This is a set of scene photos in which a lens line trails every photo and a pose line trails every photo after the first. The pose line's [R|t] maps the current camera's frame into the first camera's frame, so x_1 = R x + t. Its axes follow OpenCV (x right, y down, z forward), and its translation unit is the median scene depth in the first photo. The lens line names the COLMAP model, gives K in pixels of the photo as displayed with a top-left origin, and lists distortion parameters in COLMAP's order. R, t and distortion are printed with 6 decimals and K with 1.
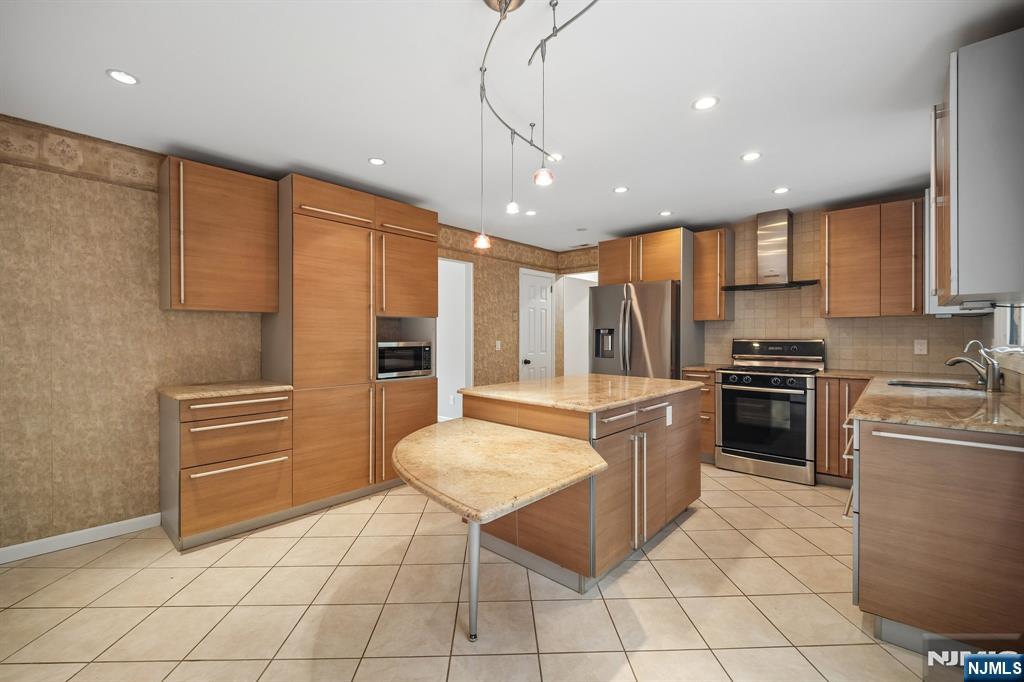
lens RADIAL K [[435.1, 0, 505.3], [0, 435.1, 340.1], [0, 0, 1]] dist [0.001257, -0.000244]
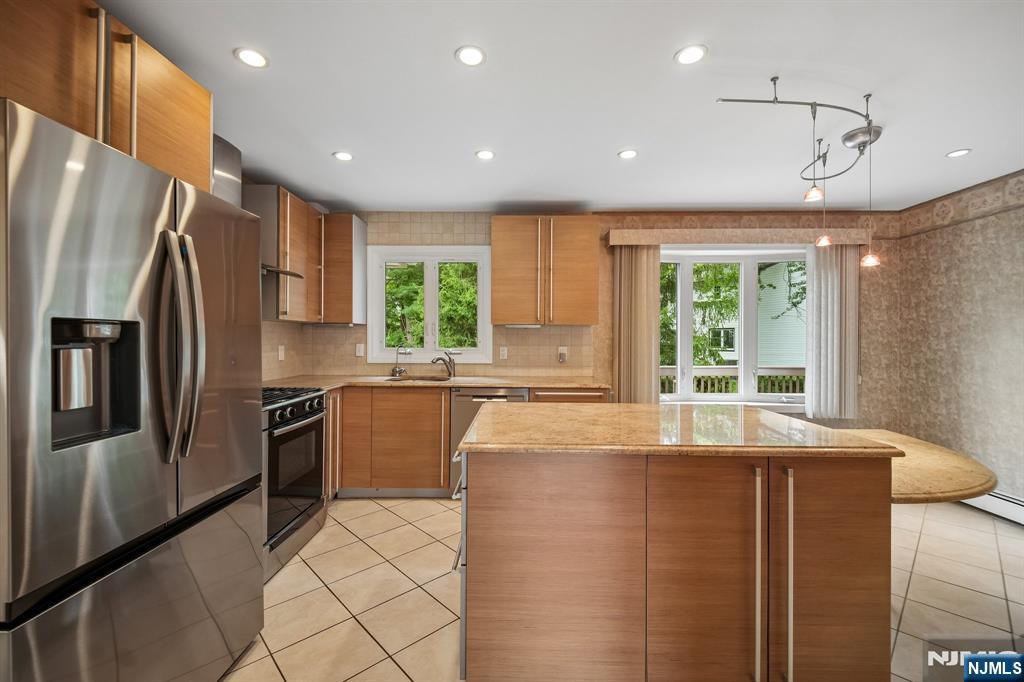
lens RADIAL K [[435.1, 0, 505.3], [0, 435.1, 340.1], [0, 0, 1]] dist [0.001257, -0.000244]
pose [[-0.756787, -0.000103, -0.653662, 0.883292], [-0.005956, 0.999960, 0.006738, -0.024505], [0.653635, 0.008992, -0.756757, 1.071360]]
